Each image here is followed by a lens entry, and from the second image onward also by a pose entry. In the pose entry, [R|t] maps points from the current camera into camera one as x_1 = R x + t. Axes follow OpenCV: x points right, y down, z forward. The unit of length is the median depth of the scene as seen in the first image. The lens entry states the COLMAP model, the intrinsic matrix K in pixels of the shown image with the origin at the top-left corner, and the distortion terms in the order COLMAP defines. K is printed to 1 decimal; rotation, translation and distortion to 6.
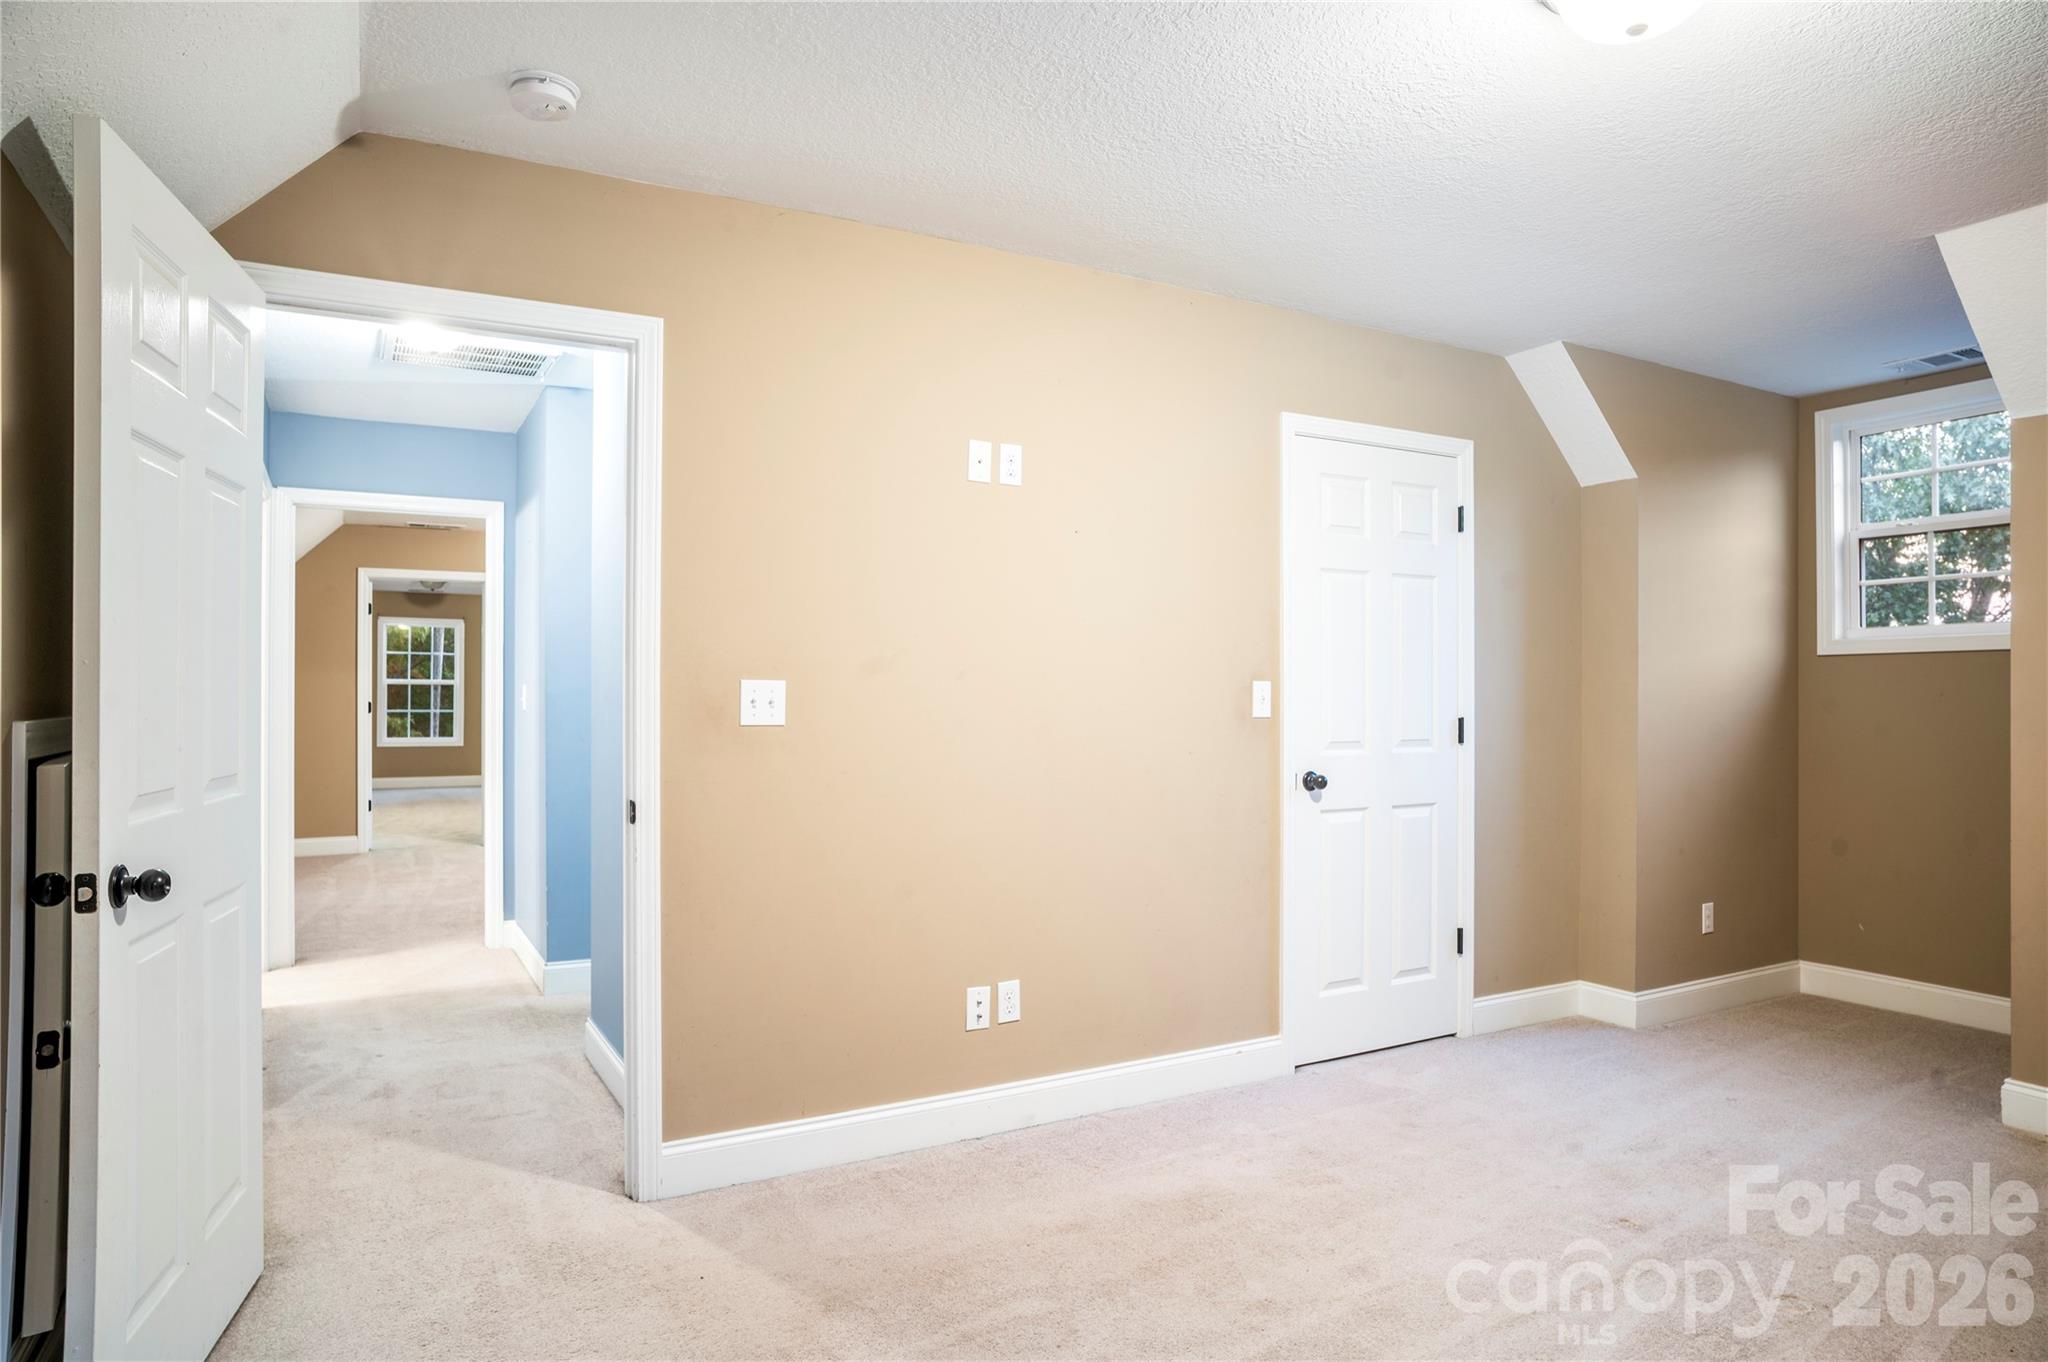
lens RADIAL K [[1221.6, 0, 1027.7], [0, 1221.6, 706.4], [0, 0, 1]] dist [-0.076710, 0.056372]
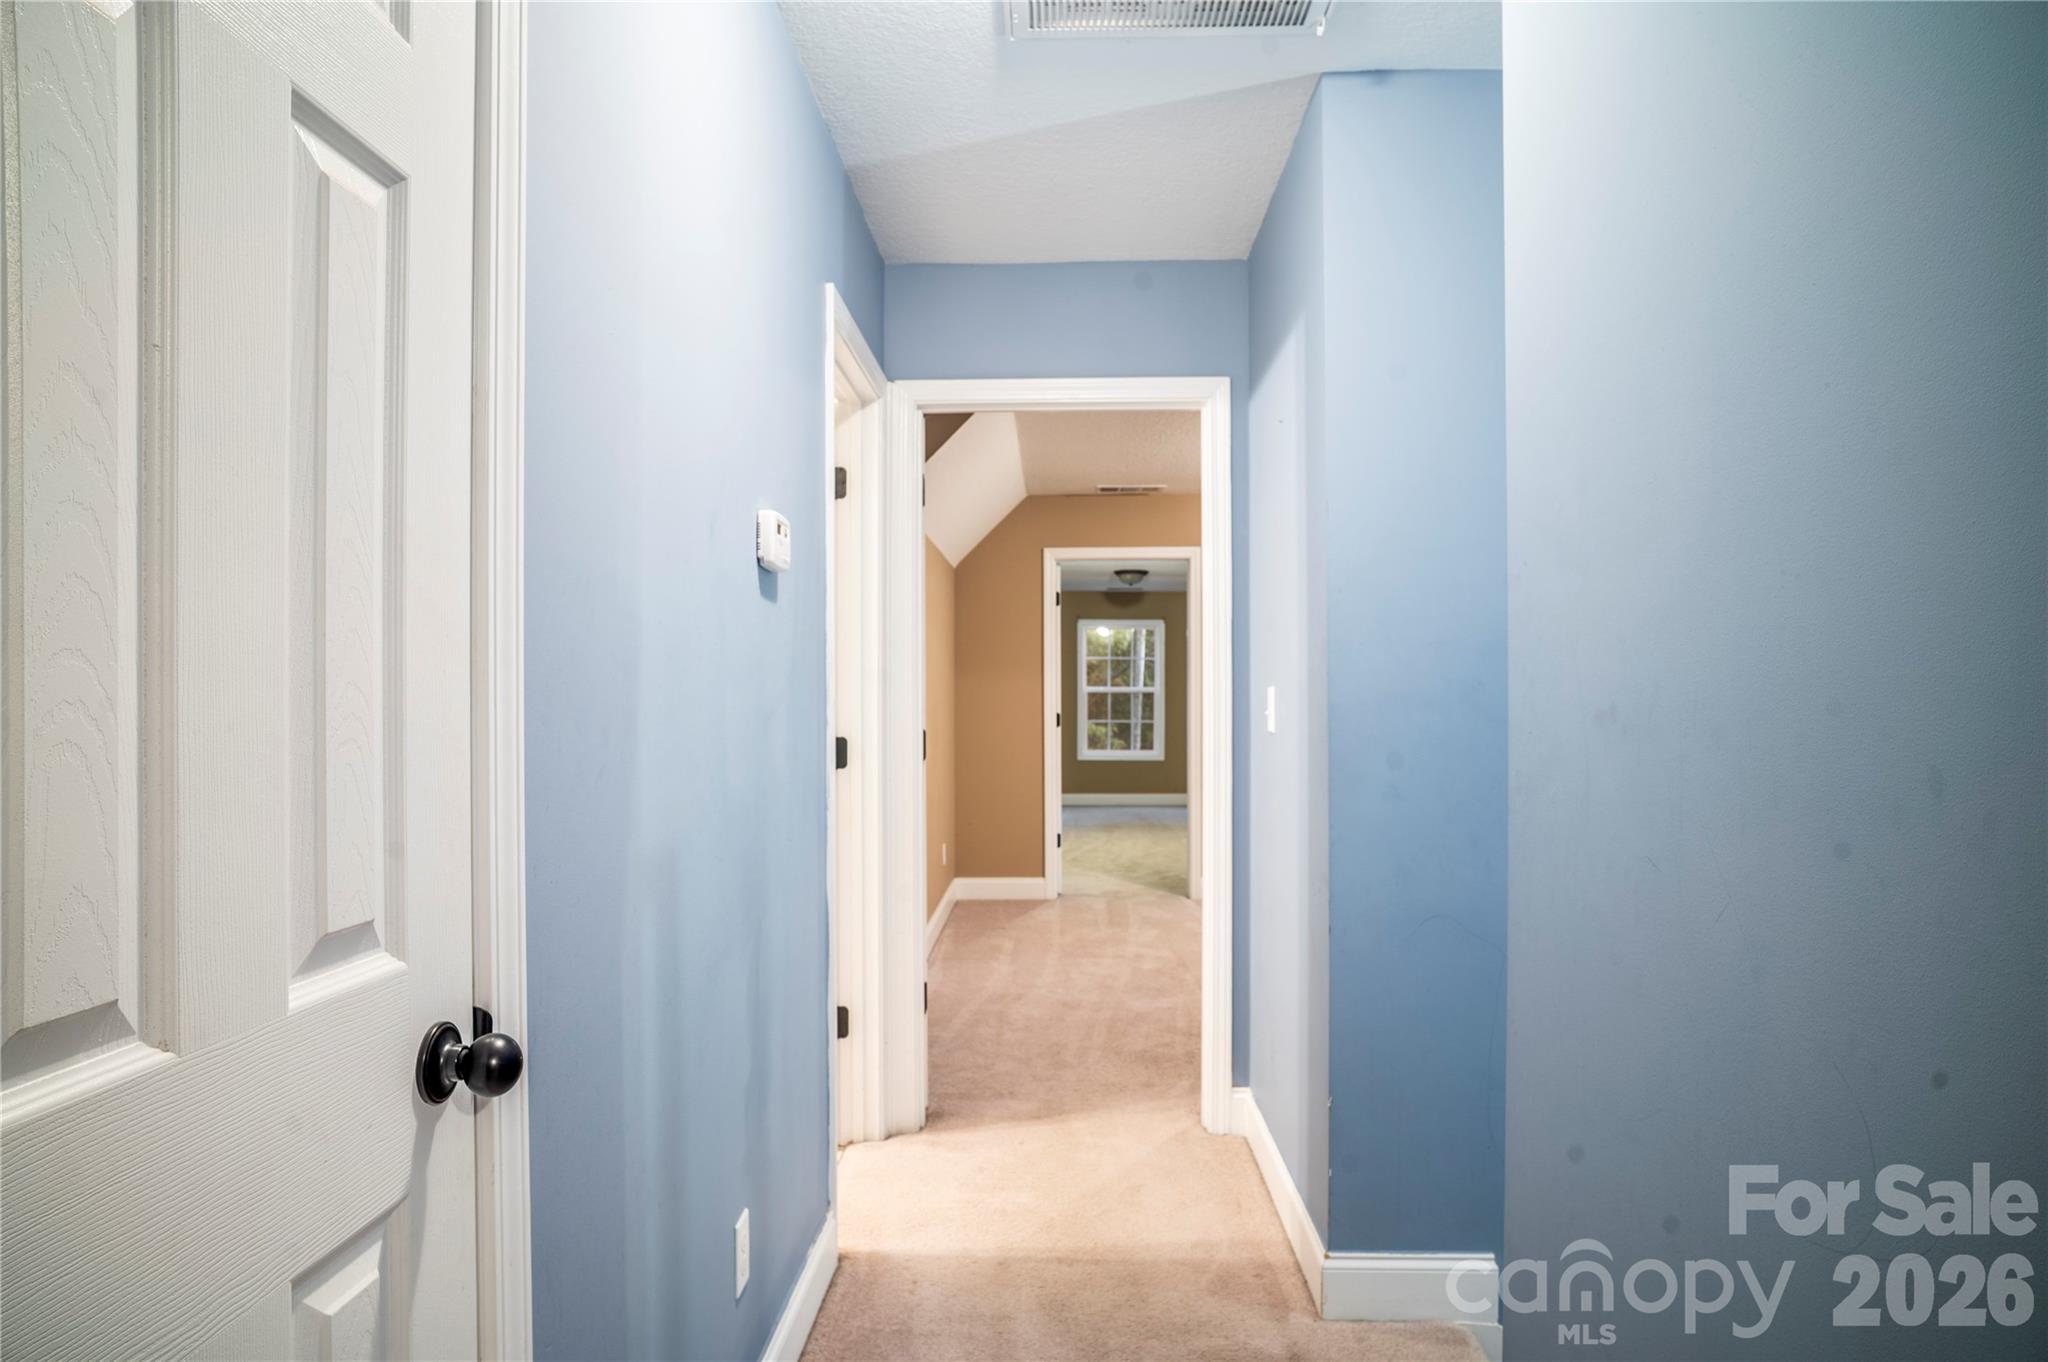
lens RADIAL K [[1221.6, 0, 1027.7], [0, 1221.6, 706.4], [0, 0, 1]] dist [-0.076710, 0.056372]
pose [[0.853532, -0.005510, -0.521012, -0.110740], [0.002628, 0.999977, -0.006270, -0.002669], [0.521034, 0.003983, 0.853527, 0.232186]]
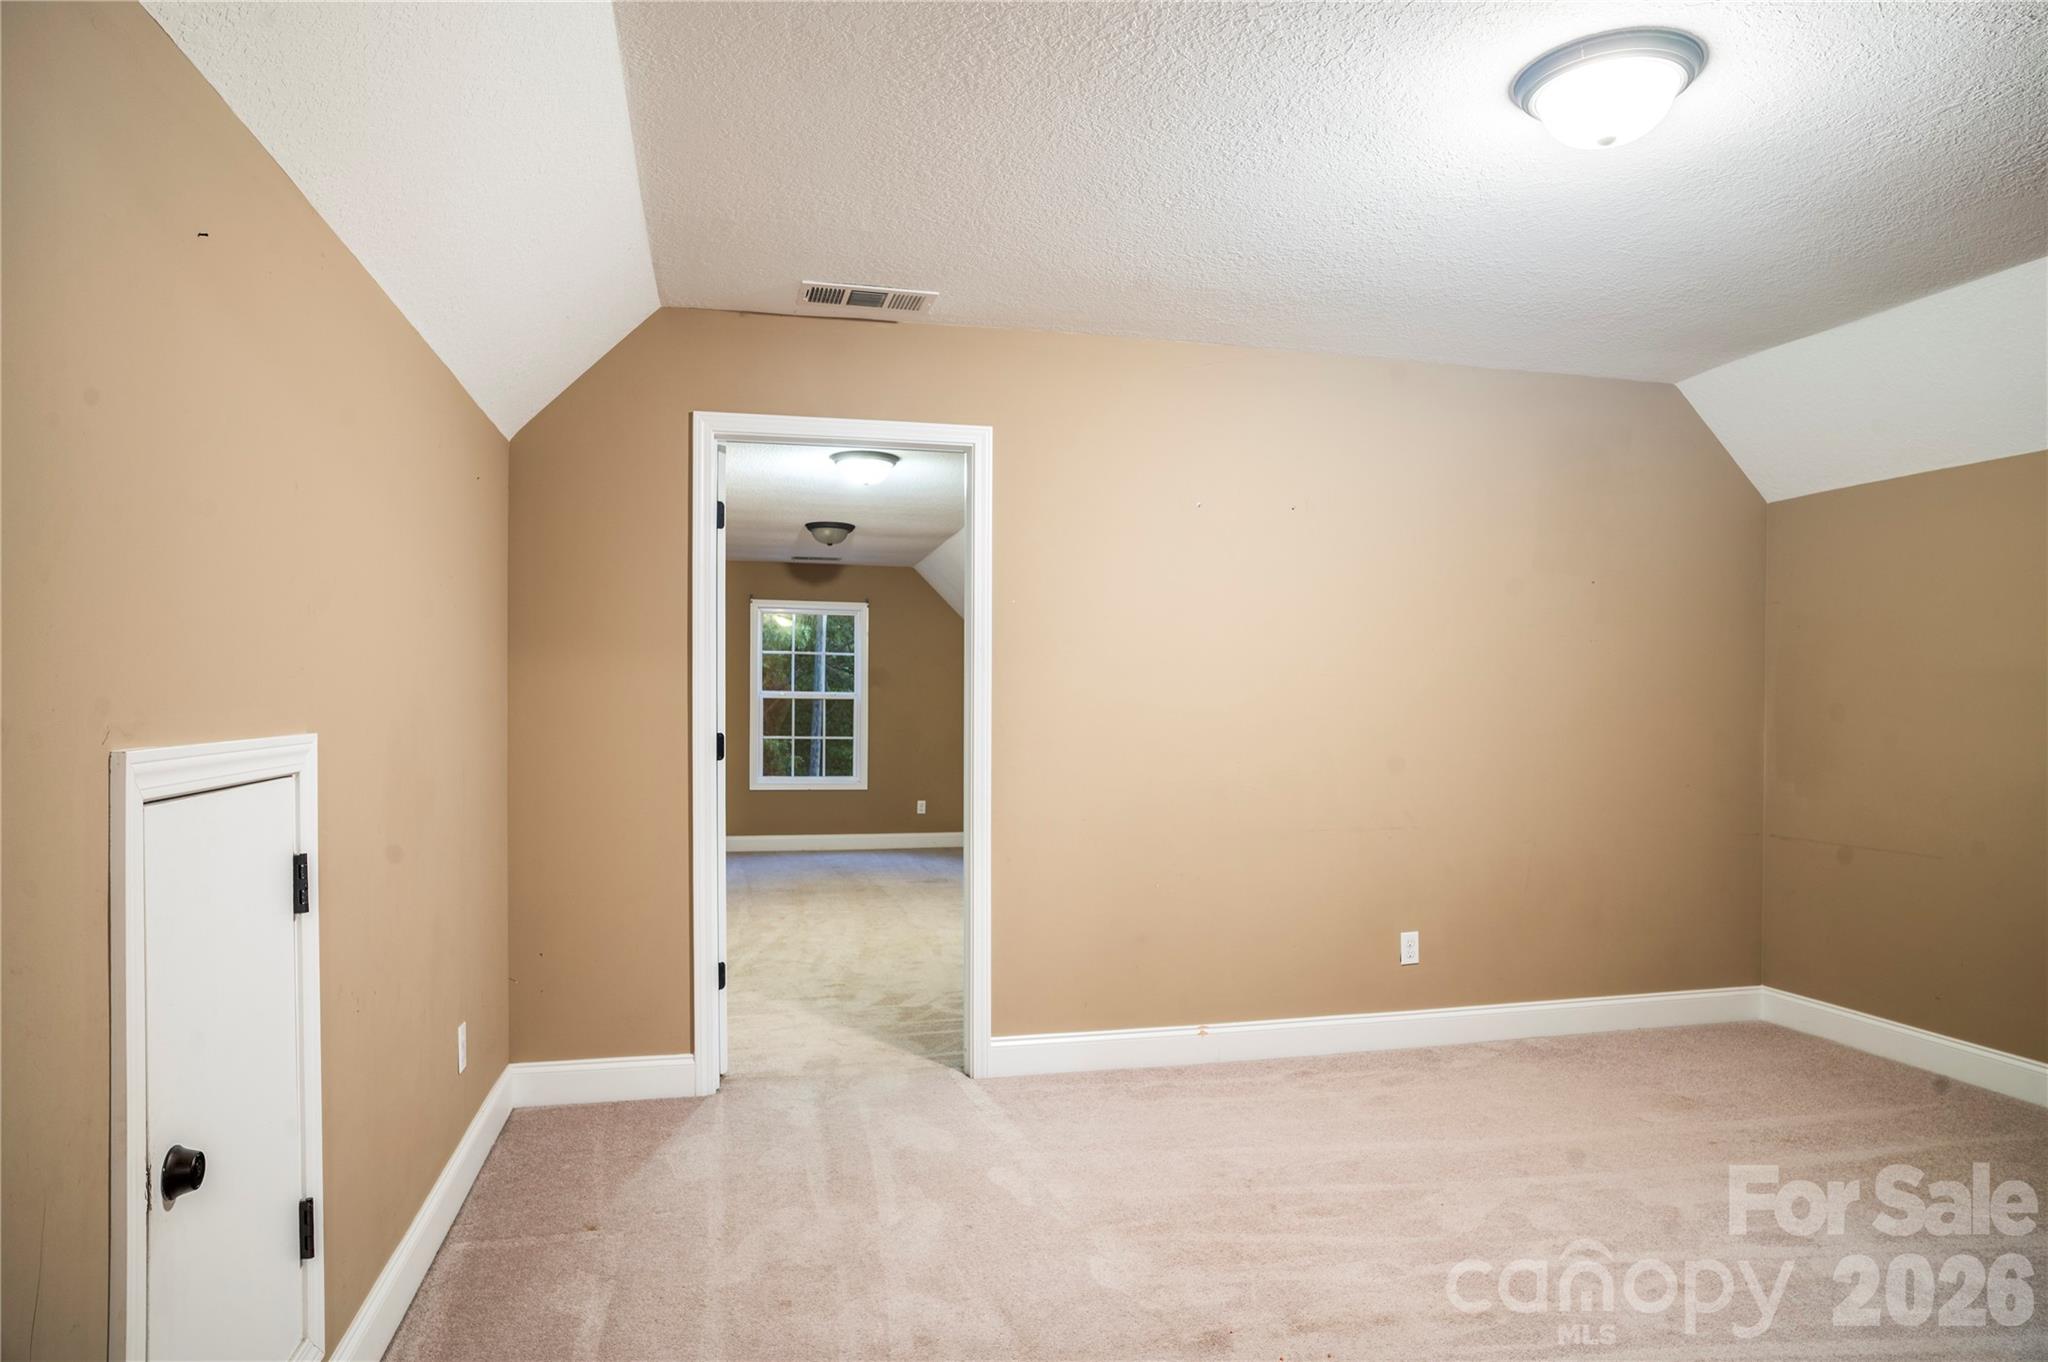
lens RADIAL K [[1221.6, 0, 1027.7], [0, 1221.6, 706.4], [0, 0, 1]] dist [-0.076710, 0.056372]
pose [[0.961415, -0.006097, -0.275035, -0.266029], [0.002480, 0.999906, -0.013497, -0.005988], [0.275092, 0.012294, 0.961339, 0.503958]]
